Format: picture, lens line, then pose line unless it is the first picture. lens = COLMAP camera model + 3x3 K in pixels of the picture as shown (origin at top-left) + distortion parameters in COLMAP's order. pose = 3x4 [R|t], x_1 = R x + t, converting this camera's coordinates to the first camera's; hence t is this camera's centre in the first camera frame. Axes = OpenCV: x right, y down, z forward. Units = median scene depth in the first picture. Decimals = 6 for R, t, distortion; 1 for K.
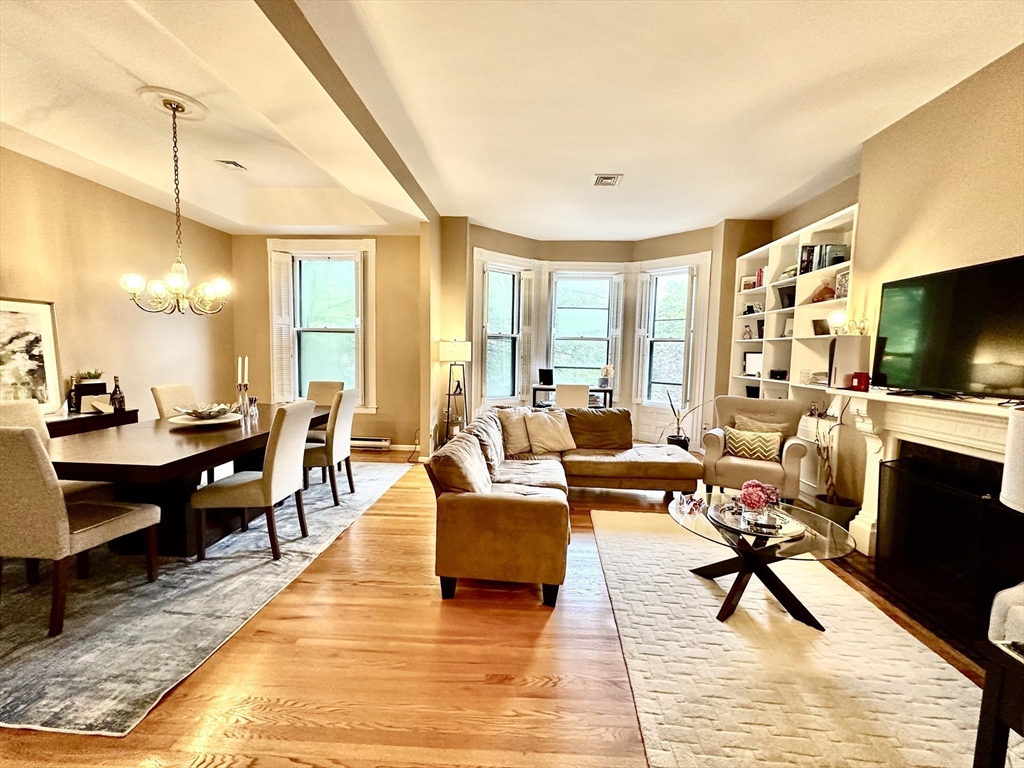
lens RADIAL K [[412.3, 0, 512.0], [0, 412.3, 384.0], [0, 0, 1]] dist [-0.002005, -0.000069]
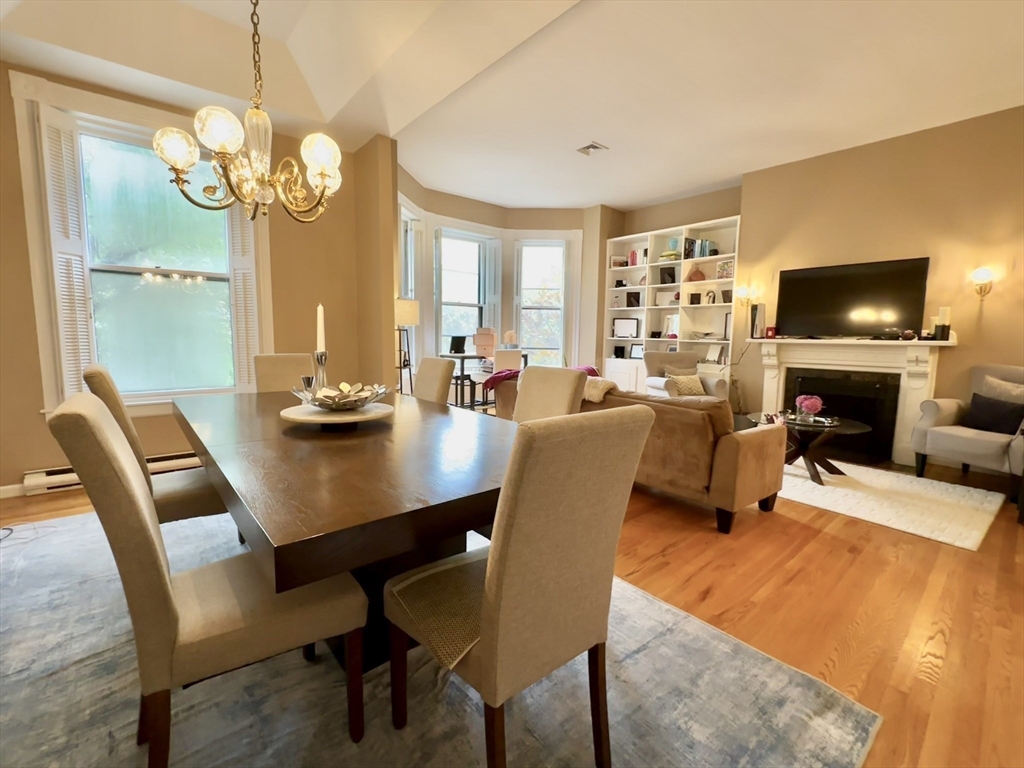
lens RADIAL K [[451.6, 0, 512.0], [0, 451.6, 384.0], [0, 0, 1]] dist [0.000264, -0.000203]
pose [[0.727901, -0.090347, 0.679704, -0.735790], [0.058897, 0.995856, 0.069297, 0.007007], [-0.683148, -0.010409, 0.730206, 0.287404]]
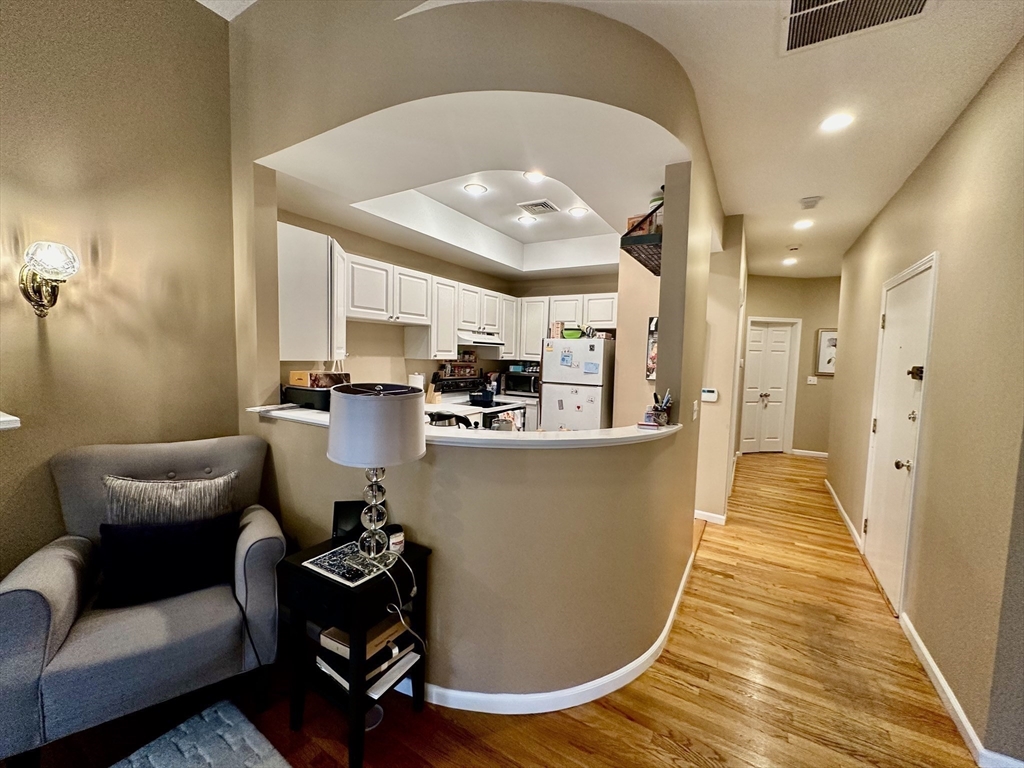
lens RADIAL K [[412.3, 0, 512.0], [0, 412.3, 384.0], [0, 0, 1]] dist [-0.002005, -0.000069]
pose [[-0.877090, -0.079616, 0.473682, 0.049600], [-0.006050, 0.987920, 0.154848, -0.043577], [-0.480288, 0.132950, -0.866976, 0.442325]]
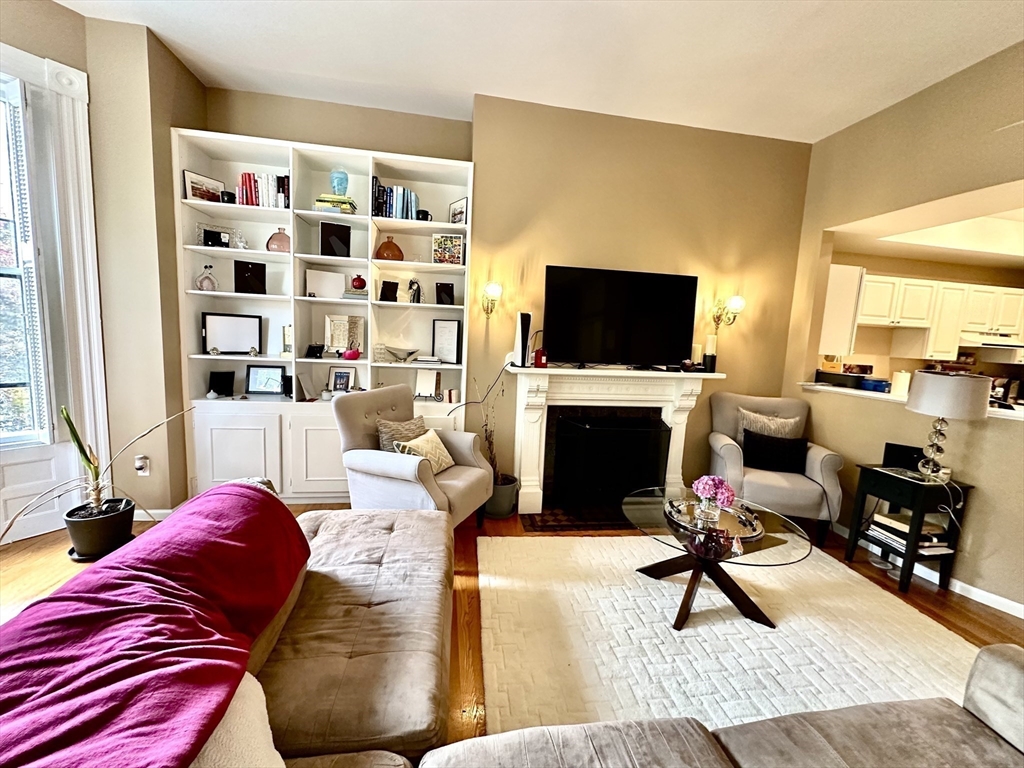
lens RADIAL K [[412.3, 0, 512.0], [0, 412.3, 384.0], [0, 0, 1]] dist [-0.002005, -0.000069]
pose [[-0.210397, -0.148479, 0.966275, -0.107247], [0.024919, 0.987264, 0.157130, -0.075333], [-0.977298, 0.057138, -0.204017, 0.893387]]
